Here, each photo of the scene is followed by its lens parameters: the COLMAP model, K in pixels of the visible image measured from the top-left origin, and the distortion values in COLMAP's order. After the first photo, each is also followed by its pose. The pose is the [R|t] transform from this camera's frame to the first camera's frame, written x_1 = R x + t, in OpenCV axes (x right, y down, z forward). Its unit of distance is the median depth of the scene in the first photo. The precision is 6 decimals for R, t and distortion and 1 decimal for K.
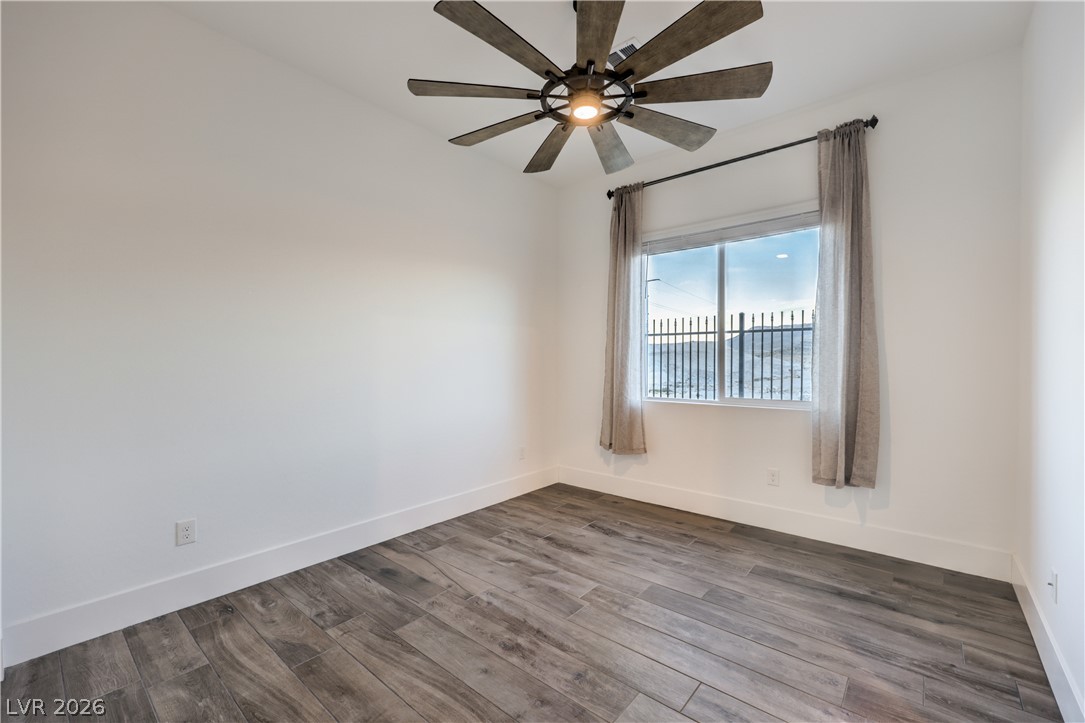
lens RADIAL K [[453.5, 0, 542.5], [0, 453.5, 361.5], [0, 0, 1]] dist [0.000588, 0.000210]
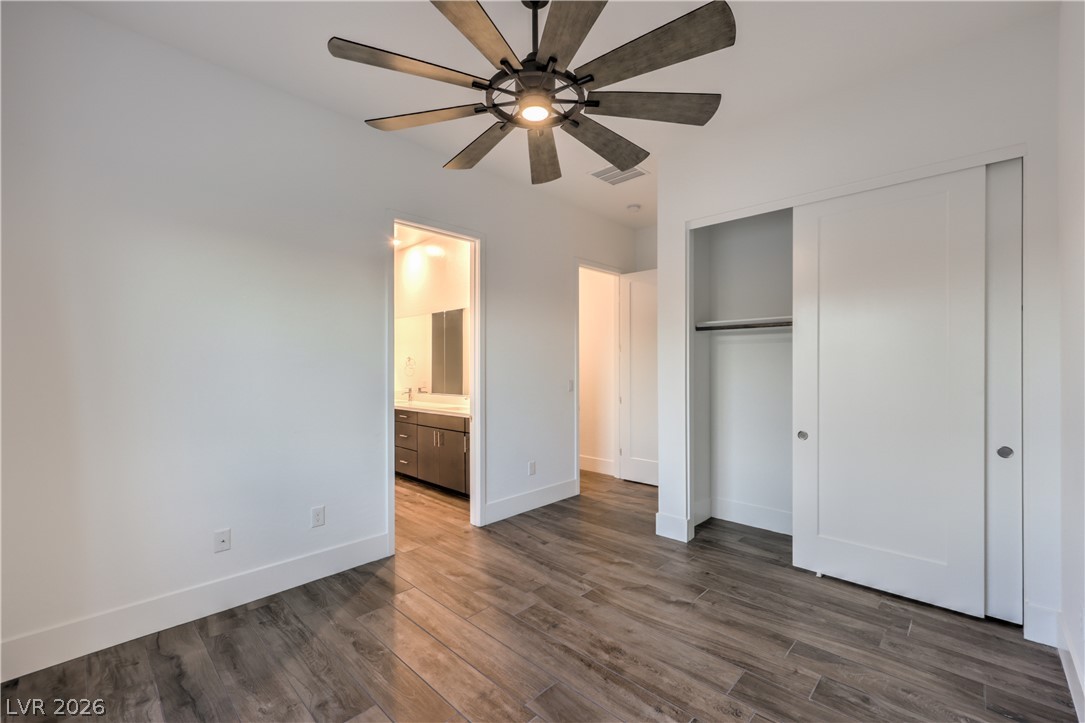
lens RADIAL K [[453.5, 0, 542.5], [0, 453.5, 361.5], [0, 0, 1]] dist [0.000588, 0.000210]
pose [[-0.998451, 0.011045, 0.054527, 0.030756], [0.010781, 0.999929, -0.005141, -0.044701], [-0.054579, -0.004545, -0.998499, 1.981342]]
